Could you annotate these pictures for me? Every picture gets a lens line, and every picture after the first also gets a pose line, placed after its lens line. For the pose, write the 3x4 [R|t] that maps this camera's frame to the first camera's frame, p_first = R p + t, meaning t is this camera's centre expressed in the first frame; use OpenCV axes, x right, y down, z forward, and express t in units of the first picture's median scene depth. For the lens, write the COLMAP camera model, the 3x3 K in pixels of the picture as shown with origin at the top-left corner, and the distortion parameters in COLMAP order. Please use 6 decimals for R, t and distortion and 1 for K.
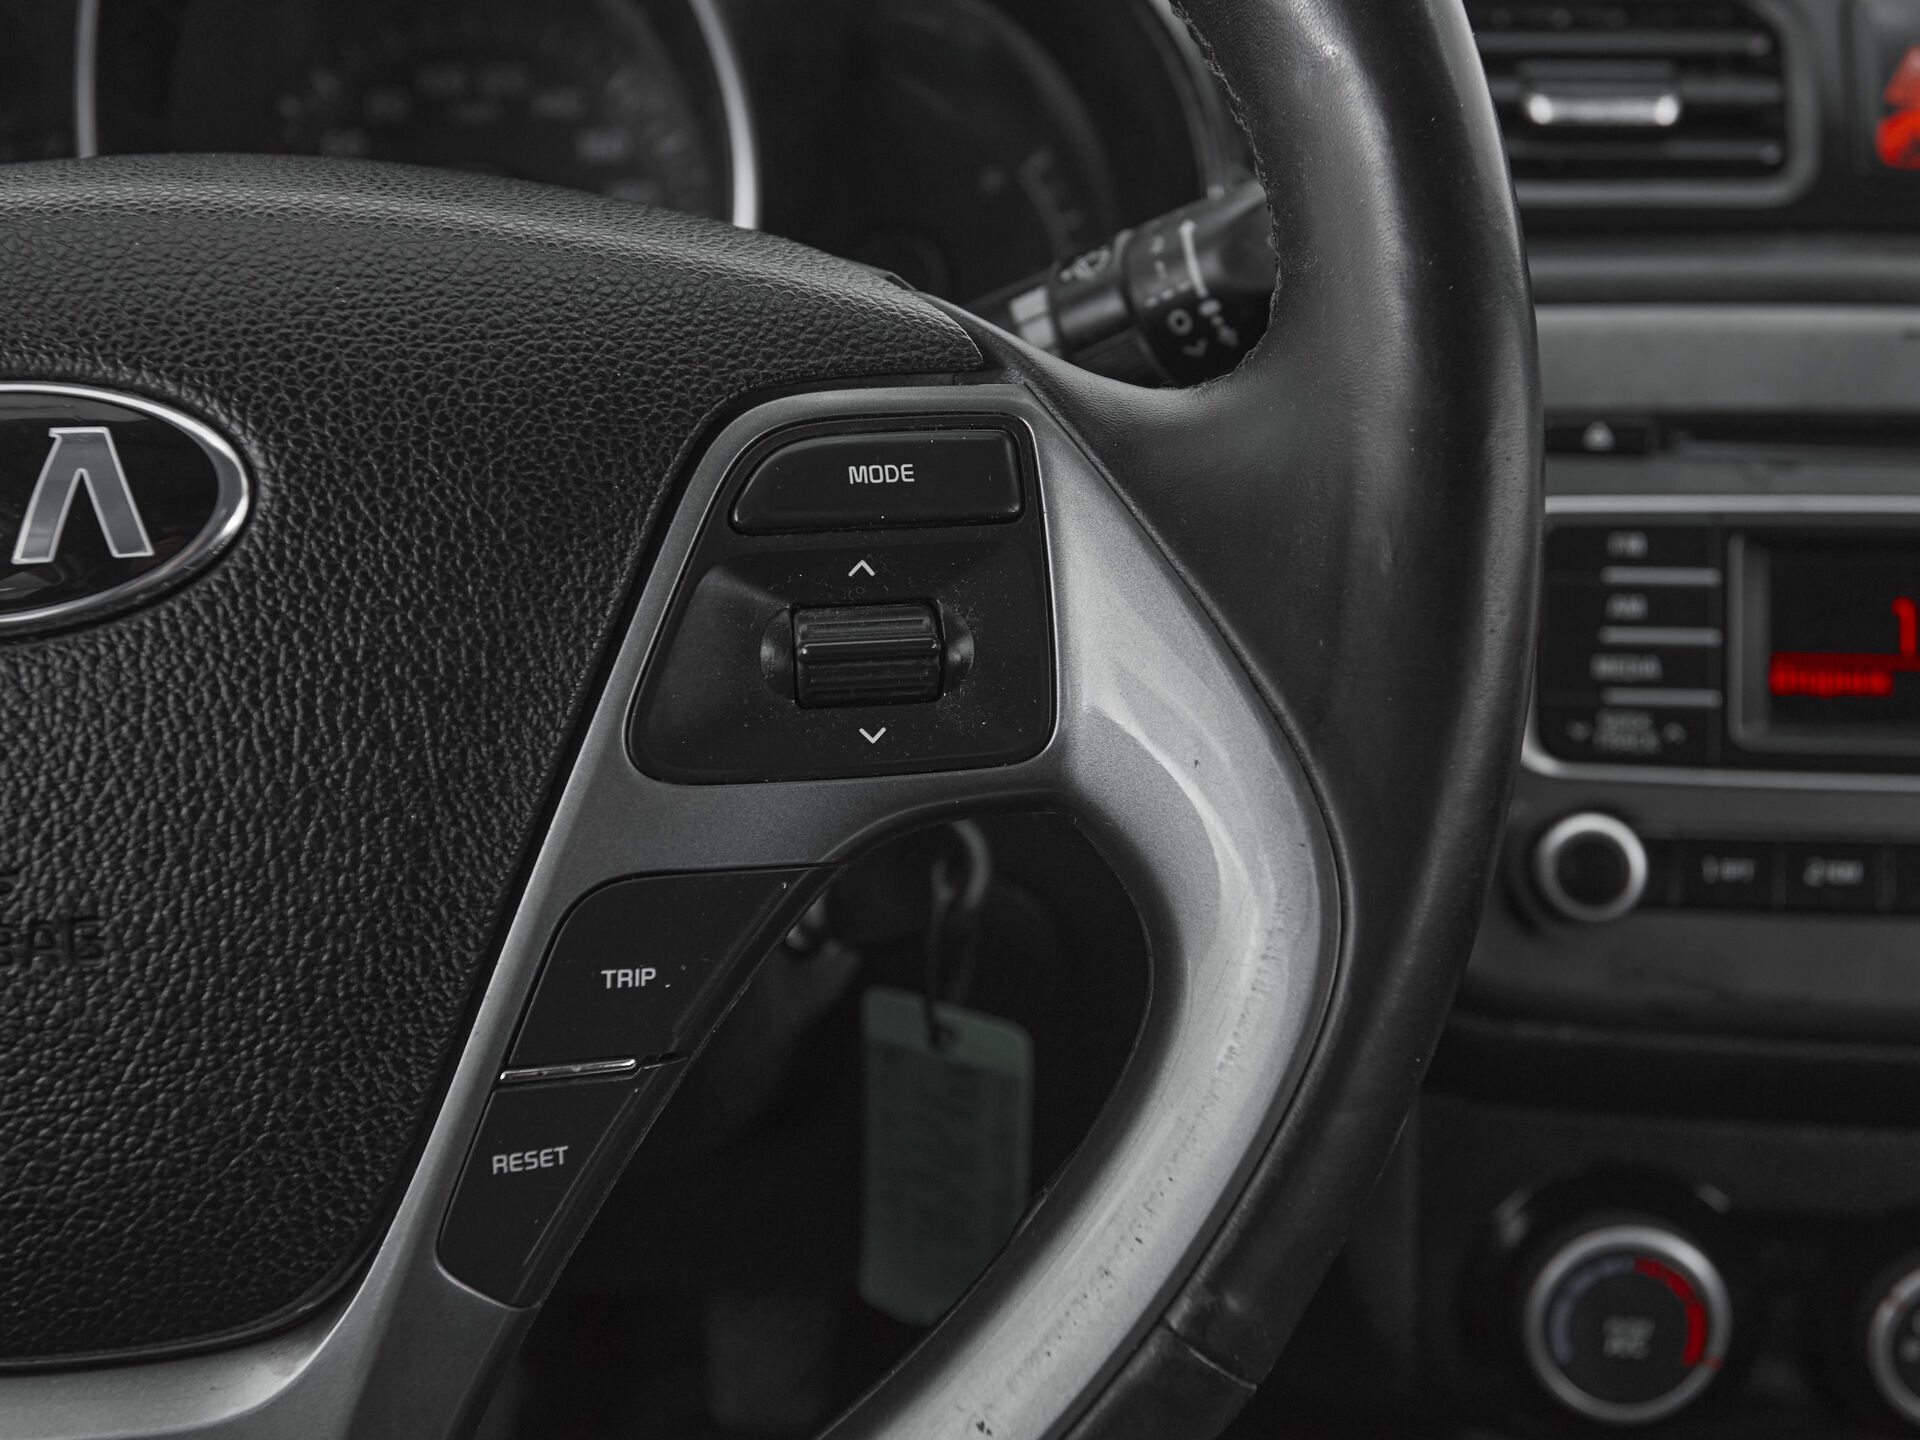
lens RADIAL K [[2083.6, 0, 943.5], [0, 2083.6, 704.4], [0, 0, 1]] dist [-0.057917, 0.000000]
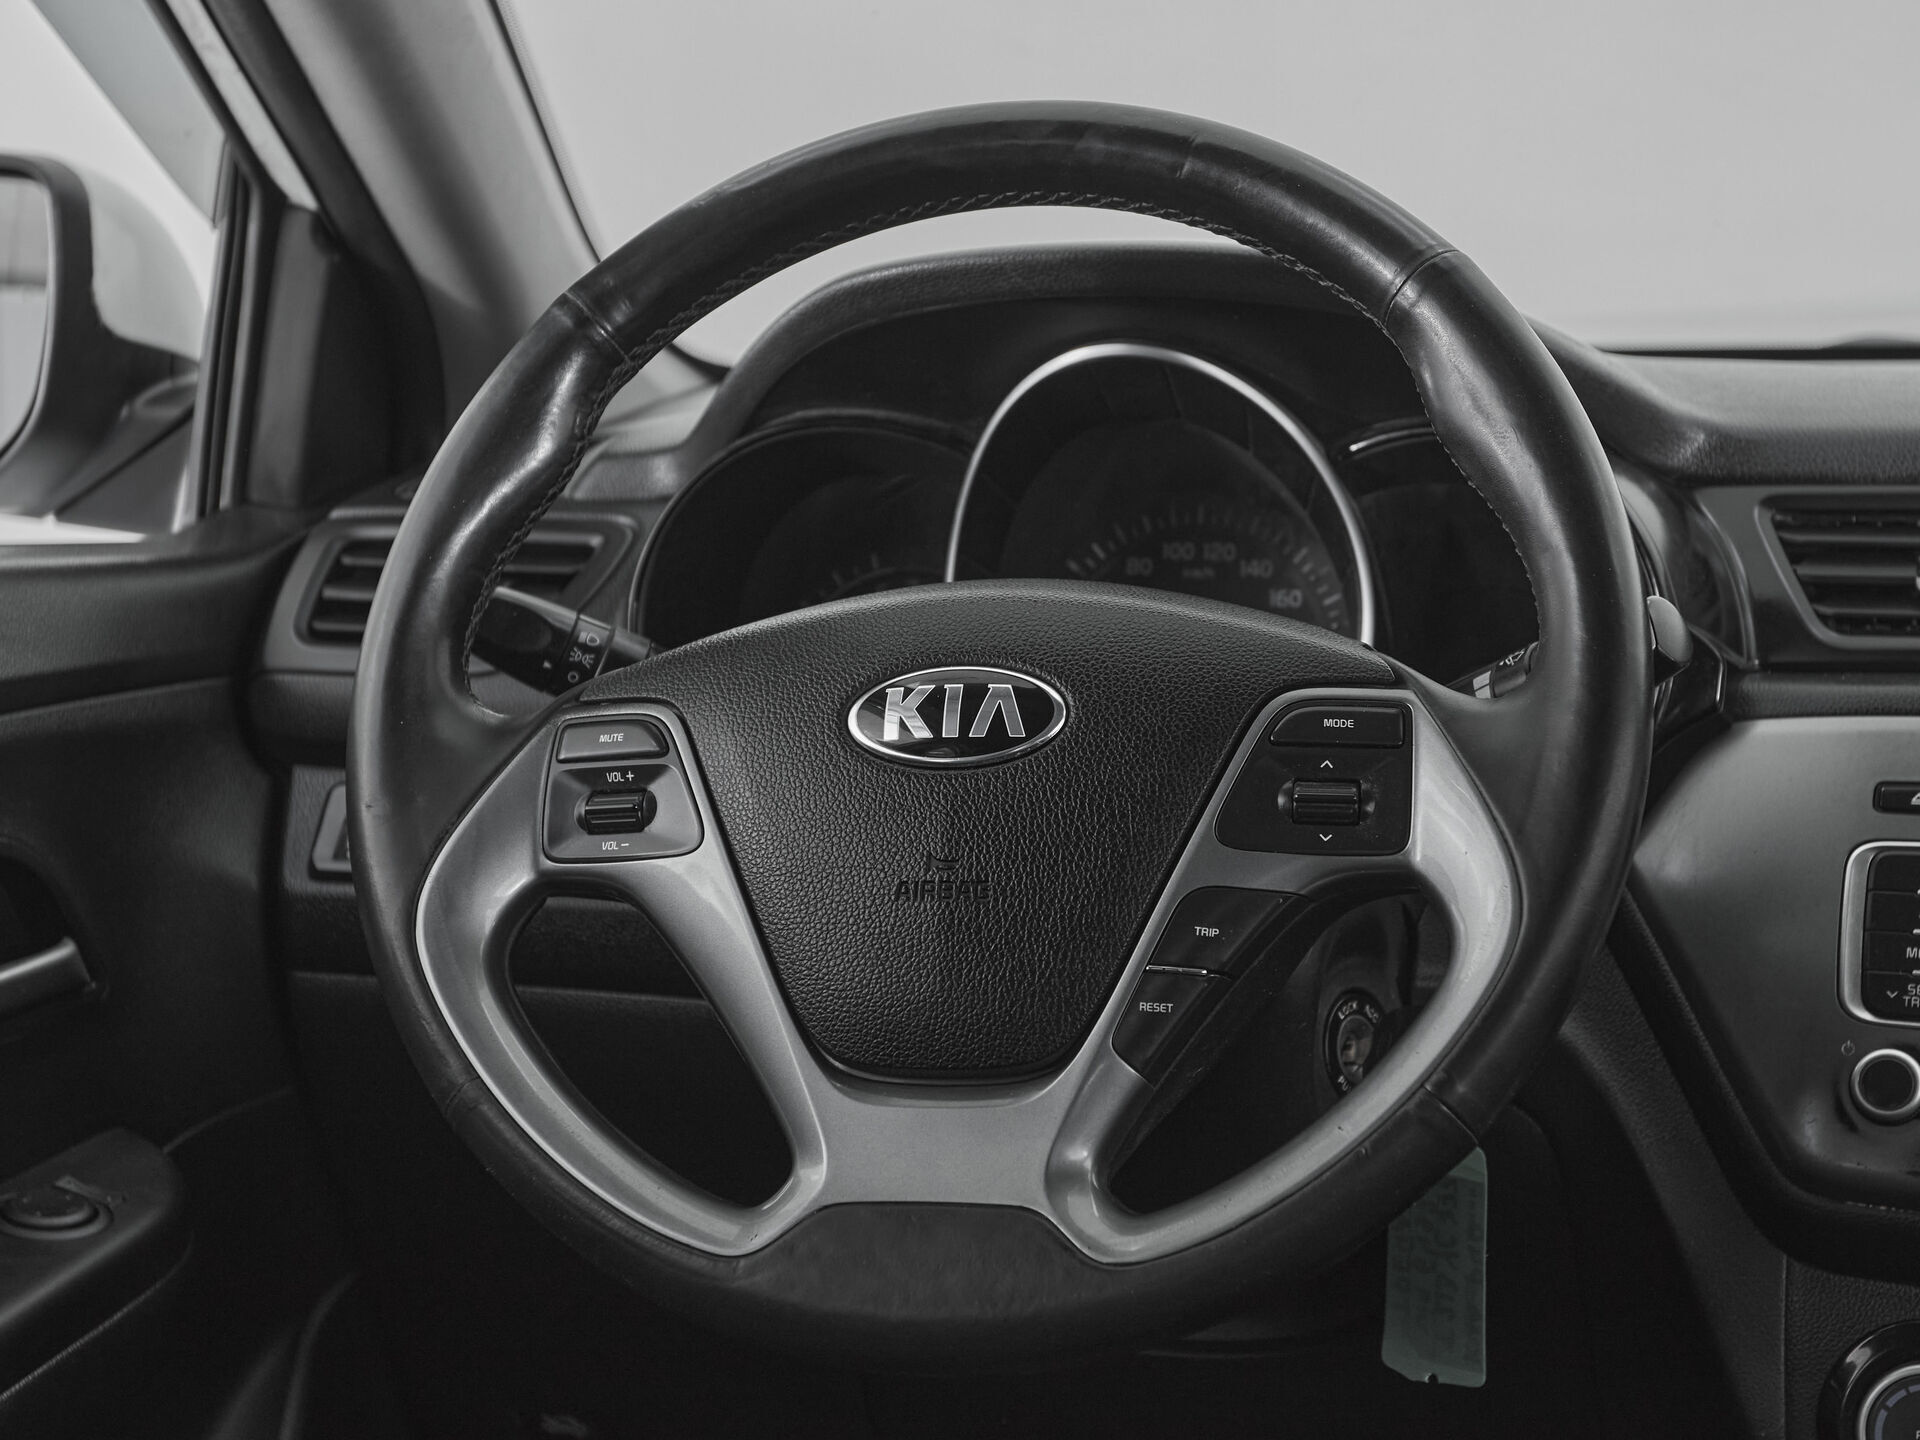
lens RADIAL K [[3053.8, 0, 995.9], [0, 3053.8, 747.0], [0, 0, 1]] dist [0.005898, 0.000000]
pose [[0.954774, 0.037209, -0.294994, 0.603342], [-0.104380, 0.970939, -0.215366, 0.676909], [0.278408, 0.236418, 0.930911, -2.207416]]
